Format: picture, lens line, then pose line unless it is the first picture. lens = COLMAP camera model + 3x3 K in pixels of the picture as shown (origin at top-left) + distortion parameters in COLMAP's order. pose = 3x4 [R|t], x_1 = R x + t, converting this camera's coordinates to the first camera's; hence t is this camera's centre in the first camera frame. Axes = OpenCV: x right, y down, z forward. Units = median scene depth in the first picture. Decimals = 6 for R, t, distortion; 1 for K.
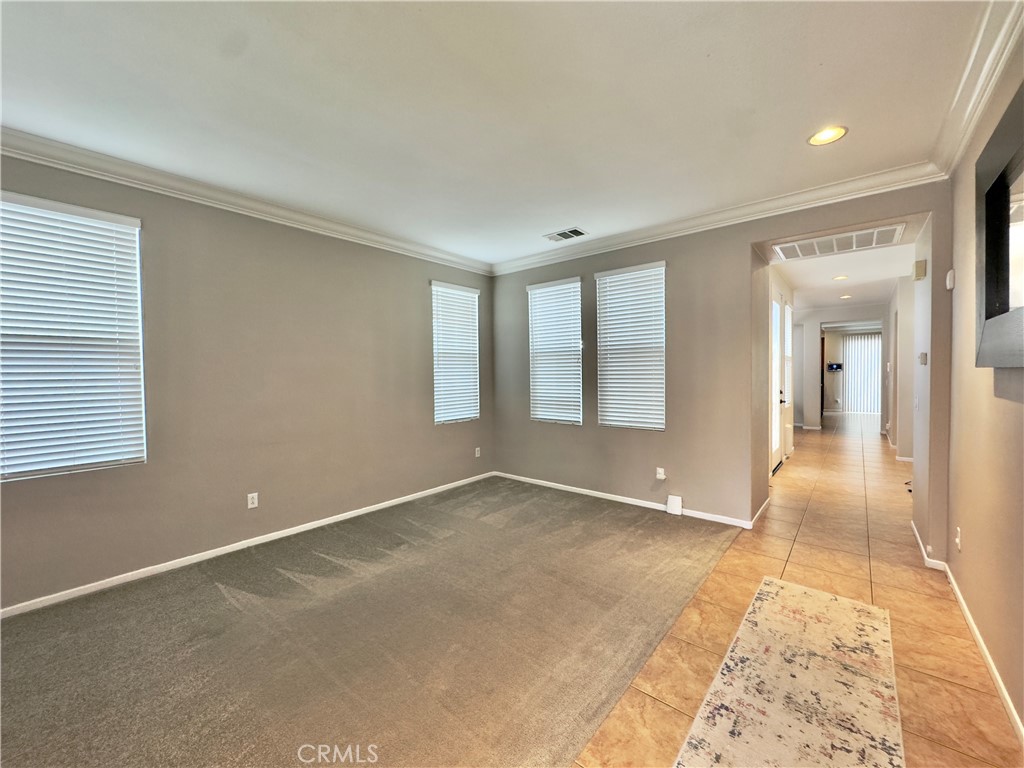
lens RADIAL K [[407.3, 0, 513.7], [0, 407.3, 381.8], [0, 0, 1]] dist [-0.005070, 0.001062]
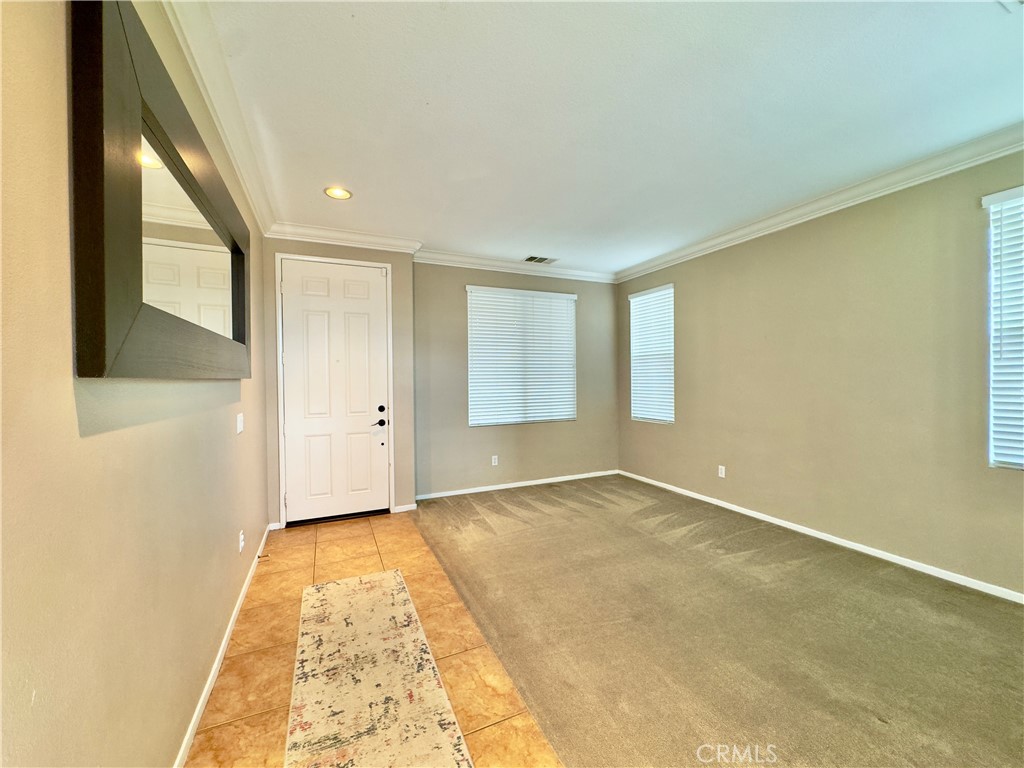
lens RADIAL K [[407.3, 0, 512.7], [0, 407.3, 382.6], [0, 0, 1]] dist [-0.005070, 0.001062]
pose [[-0.424005, 0.027105, -0.905254, 1.398092], [-0.001504, 0.999530, 0.030632, -0.045535], [0.905658, 0.014350, -0.423765, 1.671175]]
